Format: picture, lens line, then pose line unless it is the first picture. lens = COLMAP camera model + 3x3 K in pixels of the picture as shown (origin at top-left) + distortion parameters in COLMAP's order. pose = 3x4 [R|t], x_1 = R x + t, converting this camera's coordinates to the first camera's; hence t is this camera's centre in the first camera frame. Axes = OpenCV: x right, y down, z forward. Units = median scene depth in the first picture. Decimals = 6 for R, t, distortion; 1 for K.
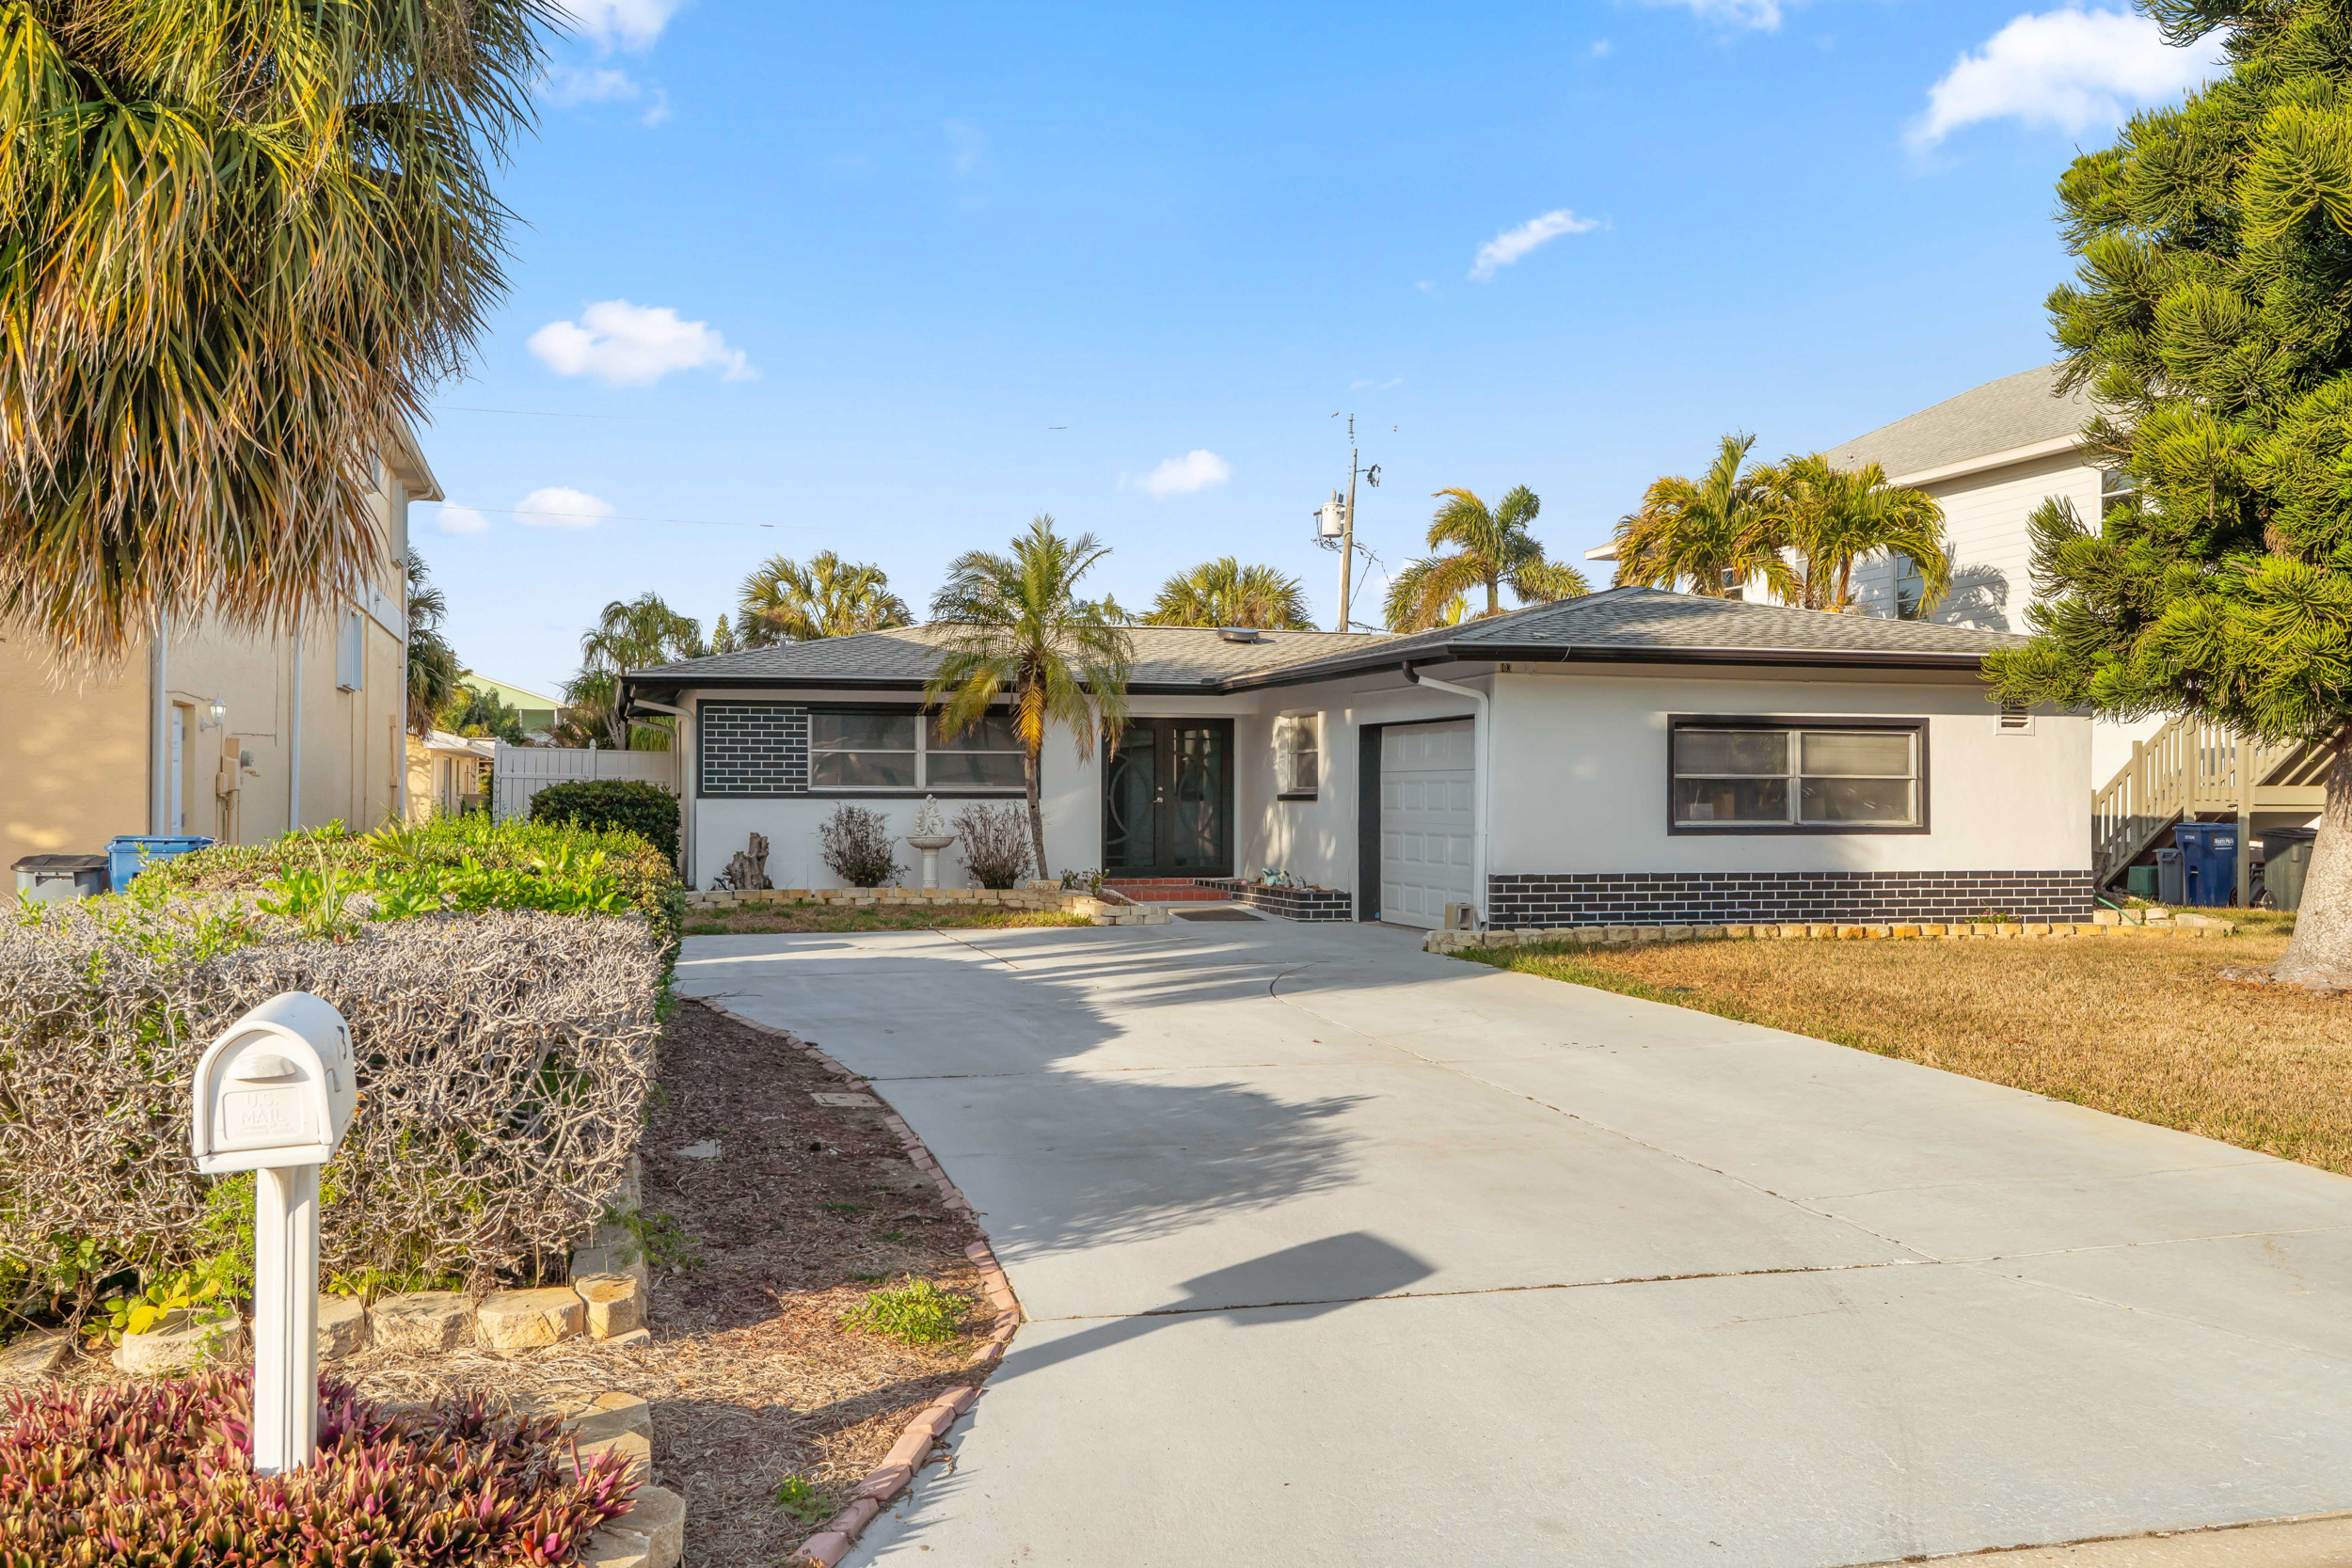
lens RADIAL K [[2068.8, 0, 1175.7], [0, 2068.8, 771.0], [0, 0, 1]] dist [0.006242, -0.006174]
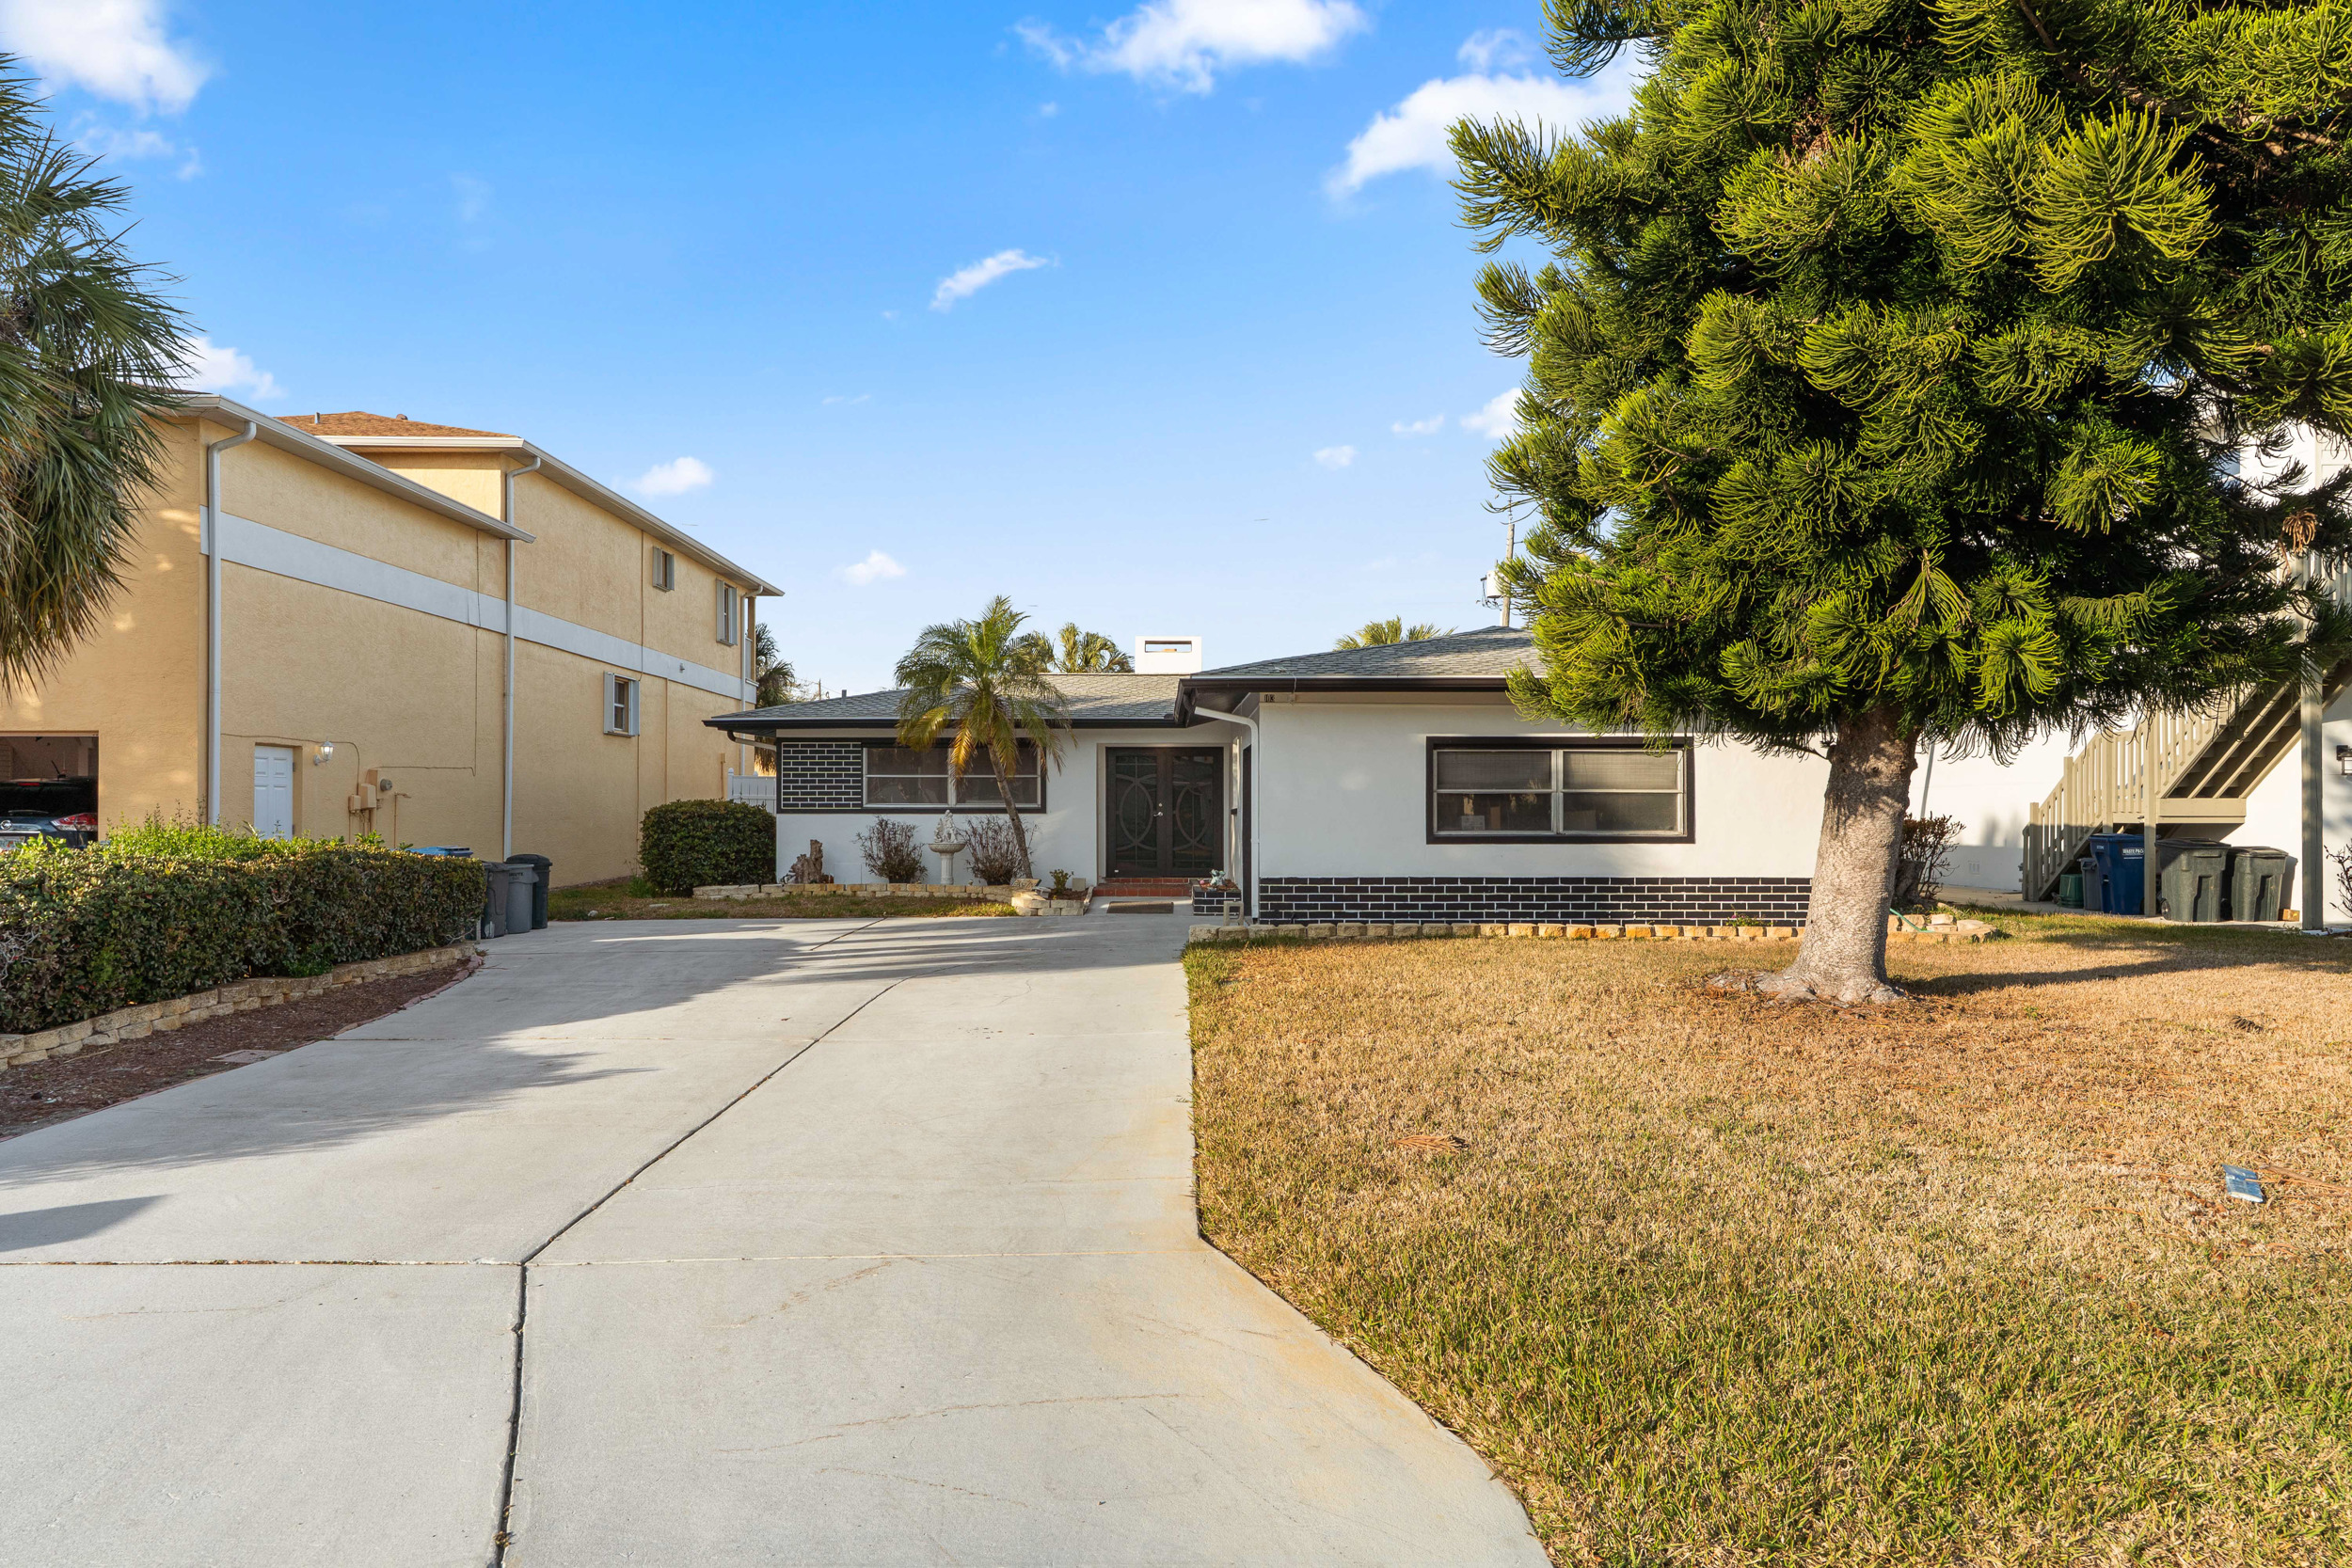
lens RADIAL K [[1584.5, 0, 1176.1], [0, 1584.5, 801.7], [0, 0, 1]] dist [0.004655, 0.001388]
pose [[0.962982, -0.004476, -0.269527, 0.326334], [0.005762, 0.999975, 0.003981, 0.003755], [0.269503, -0.005387, 0.962985, 0.125504]]
